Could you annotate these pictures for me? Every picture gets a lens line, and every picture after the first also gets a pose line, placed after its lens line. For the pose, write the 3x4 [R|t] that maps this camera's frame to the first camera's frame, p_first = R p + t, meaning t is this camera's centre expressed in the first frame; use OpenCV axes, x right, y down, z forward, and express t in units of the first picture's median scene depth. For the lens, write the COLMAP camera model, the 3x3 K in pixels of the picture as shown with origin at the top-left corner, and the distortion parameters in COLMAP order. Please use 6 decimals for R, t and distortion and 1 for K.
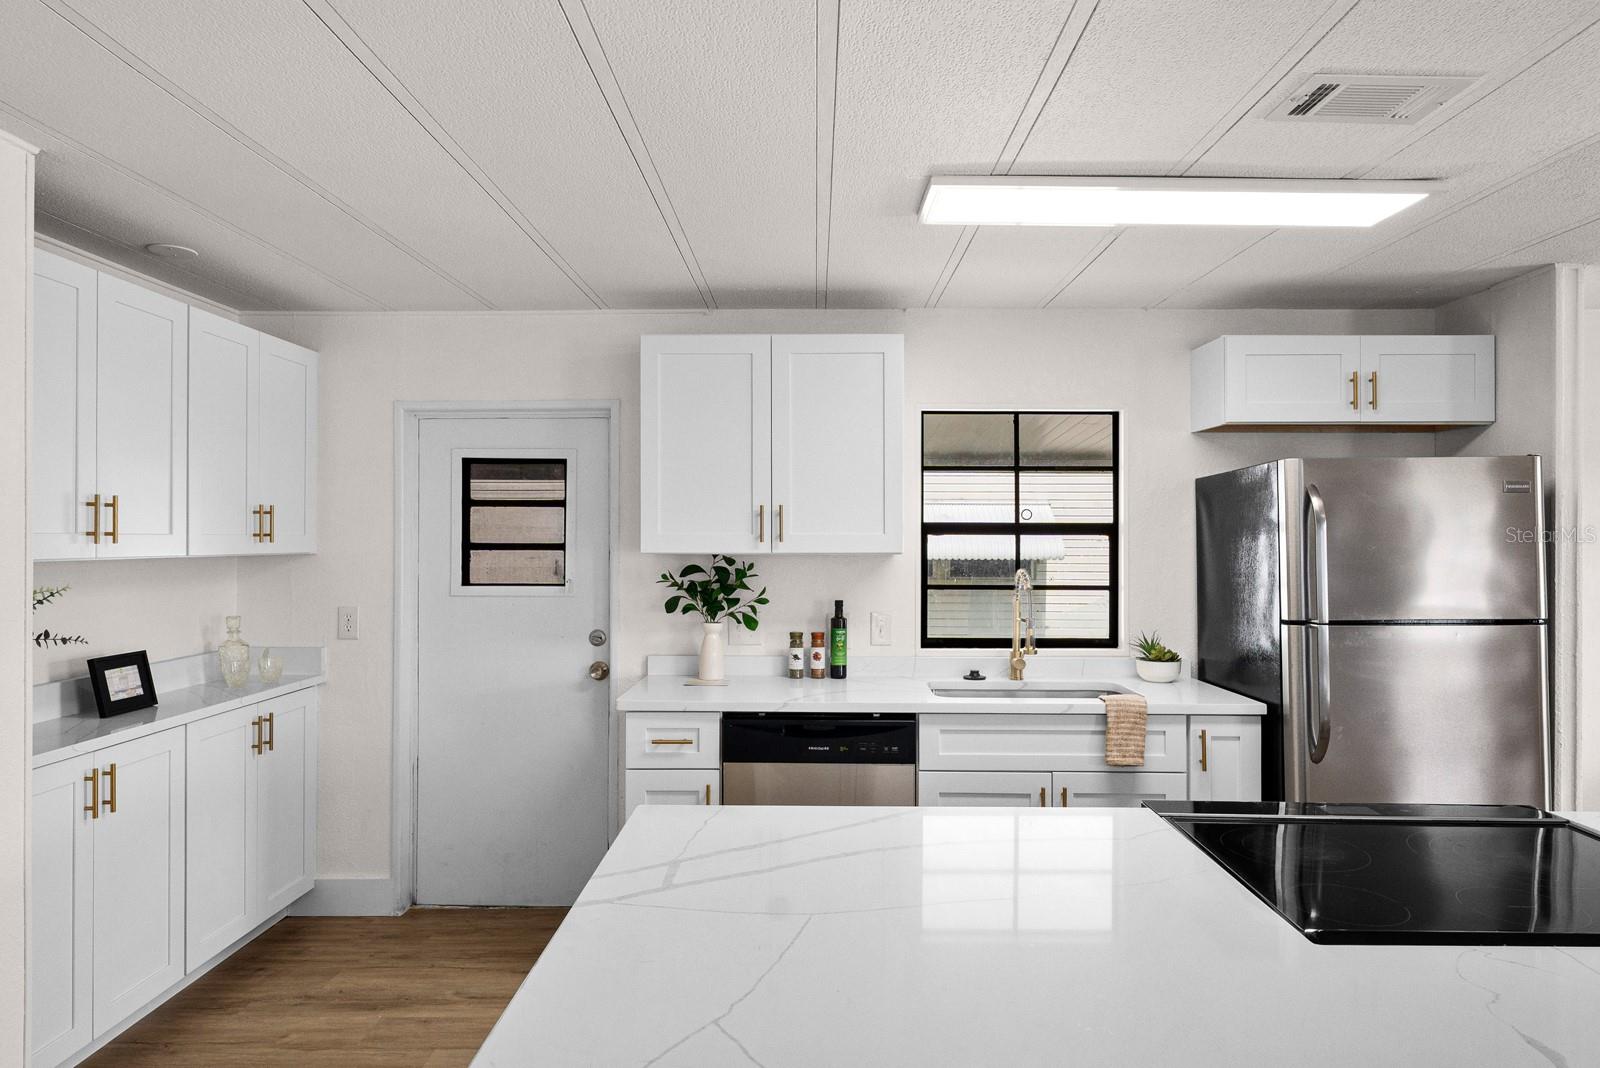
lens RADIAL K [[992.0, 0, 789.6], [0, 992.0, 523.7], [0, 0, 1]] dist [0.002692, -0.000914]
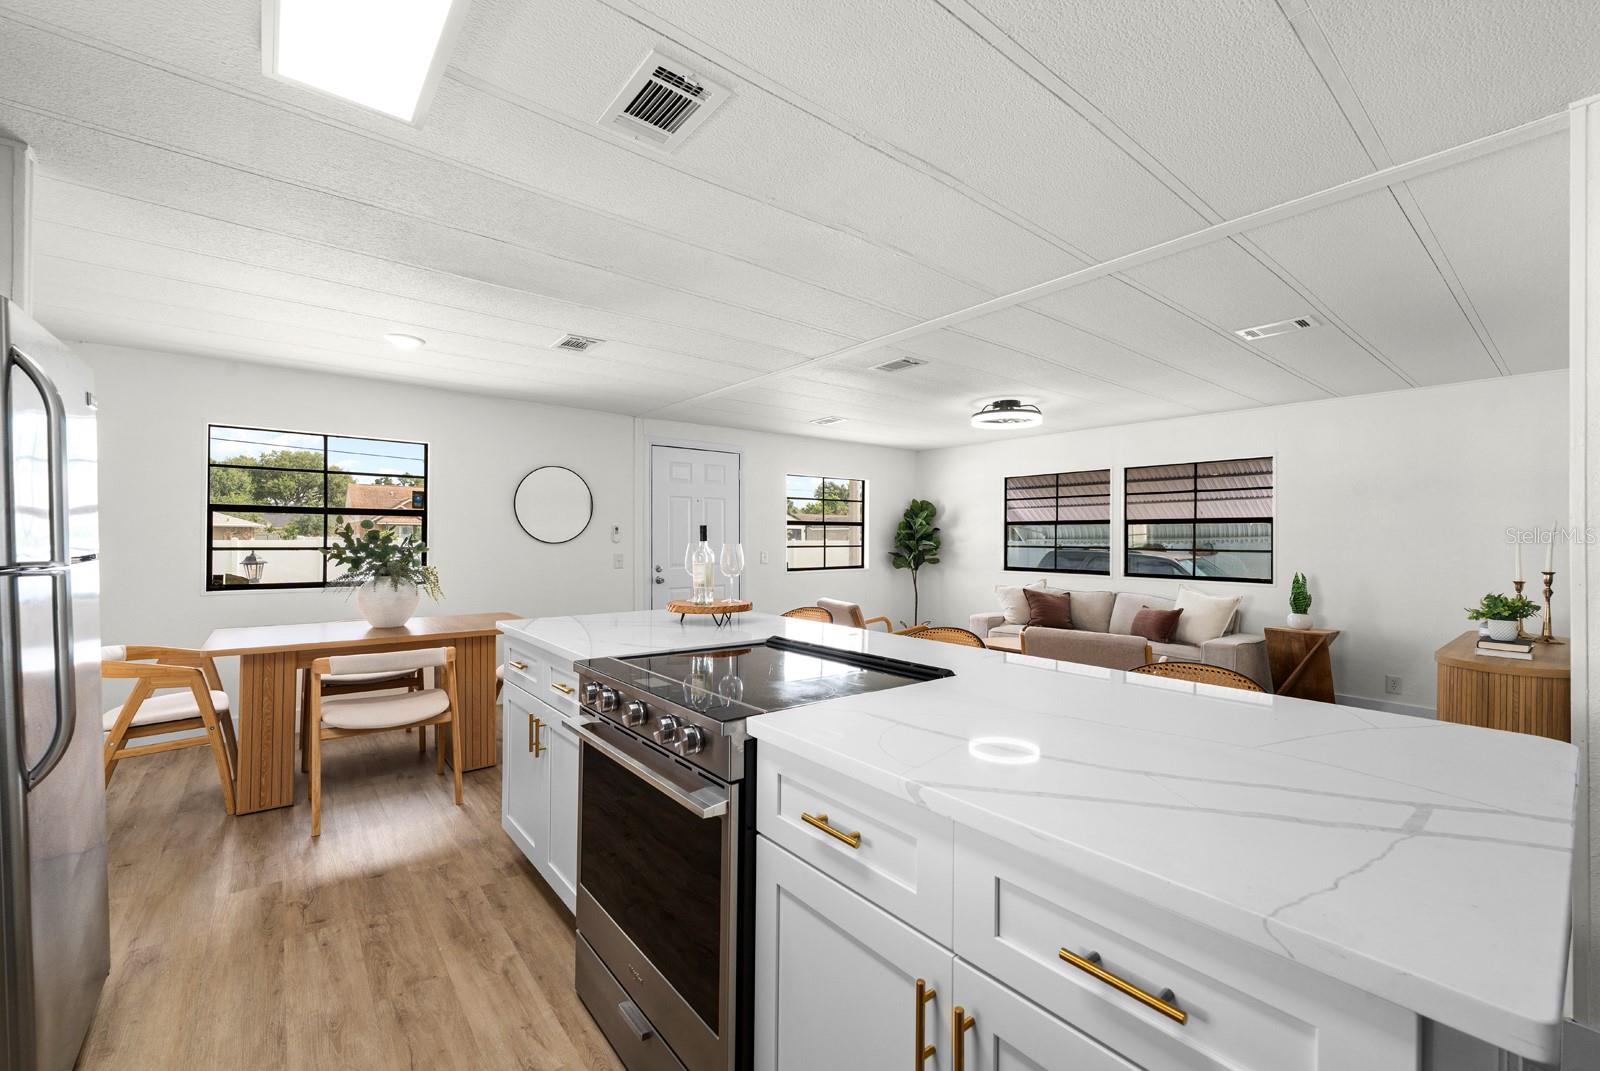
lens RADIAL K [[645.0, 0, 800.8], [0, 645.0, 537.0], [0, 0, 1]] dist [-0.002178, -0.000511]
pose [[-0.646994, -0.006437, 0.762468, -0.079934], [-0.018688, 0.999798, -0.007416, 0.059455], [-0.762266, -0.019047, -0.646983, 0.720745]]
